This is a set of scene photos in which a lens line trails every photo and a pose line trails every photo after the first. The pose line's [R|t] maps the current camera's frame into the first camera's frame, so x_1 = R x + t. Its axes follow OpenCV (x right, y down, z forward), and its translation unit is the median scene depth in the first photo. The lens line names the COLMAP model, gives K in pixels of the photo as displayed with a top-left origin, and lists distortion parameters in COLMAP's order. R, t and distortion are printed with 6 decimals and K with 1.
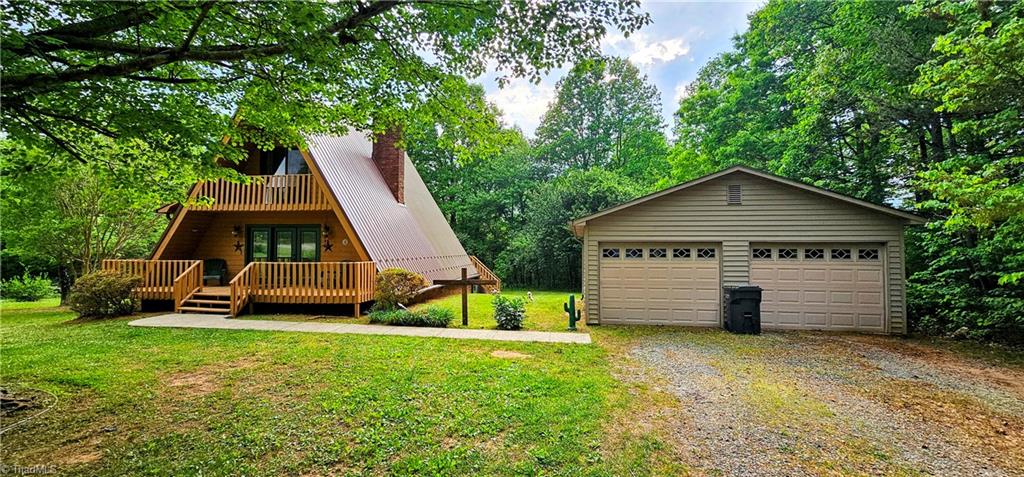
lens RADIAL K [[412.2, 0, 515.1], [0, 412.2, 236.3], [0, 0, 1]] dist [0.002366, 0.000249]
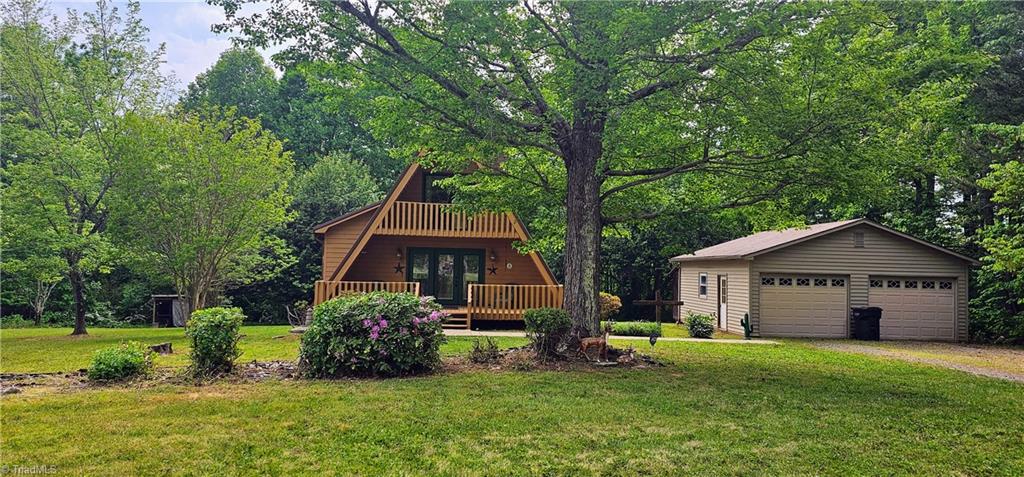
lens RADIAL K [[670.3, 0, 512.1], [0, 670.3, 249.2], [0, 0, 1]] dist [0.029652, -0.002960]
pose [[0.980868, 0.022733, 0.193340, -1.001494], [-0.024725, 0.999663, 0.007900, -0.059131], [-0.193096, -0.012530, 0.981100, -0.943703]]
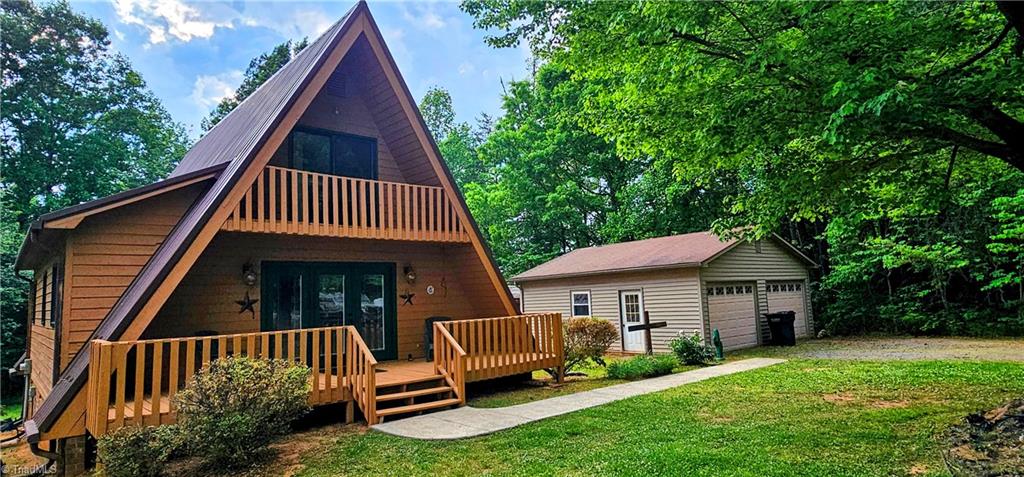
lens RADIAL K [[581.1, 0, 511.6], [0, 581.1, 223.1], [0, 0, 1]] dist [0.022644, 0.000306]
pose [[0.631532, 0.069642, 0.772216, -1.431357], [0.020703, 0.994088, -0.106583, 0.012902], [-0.775073, 0.083297, 0.626357, 0.406494]]
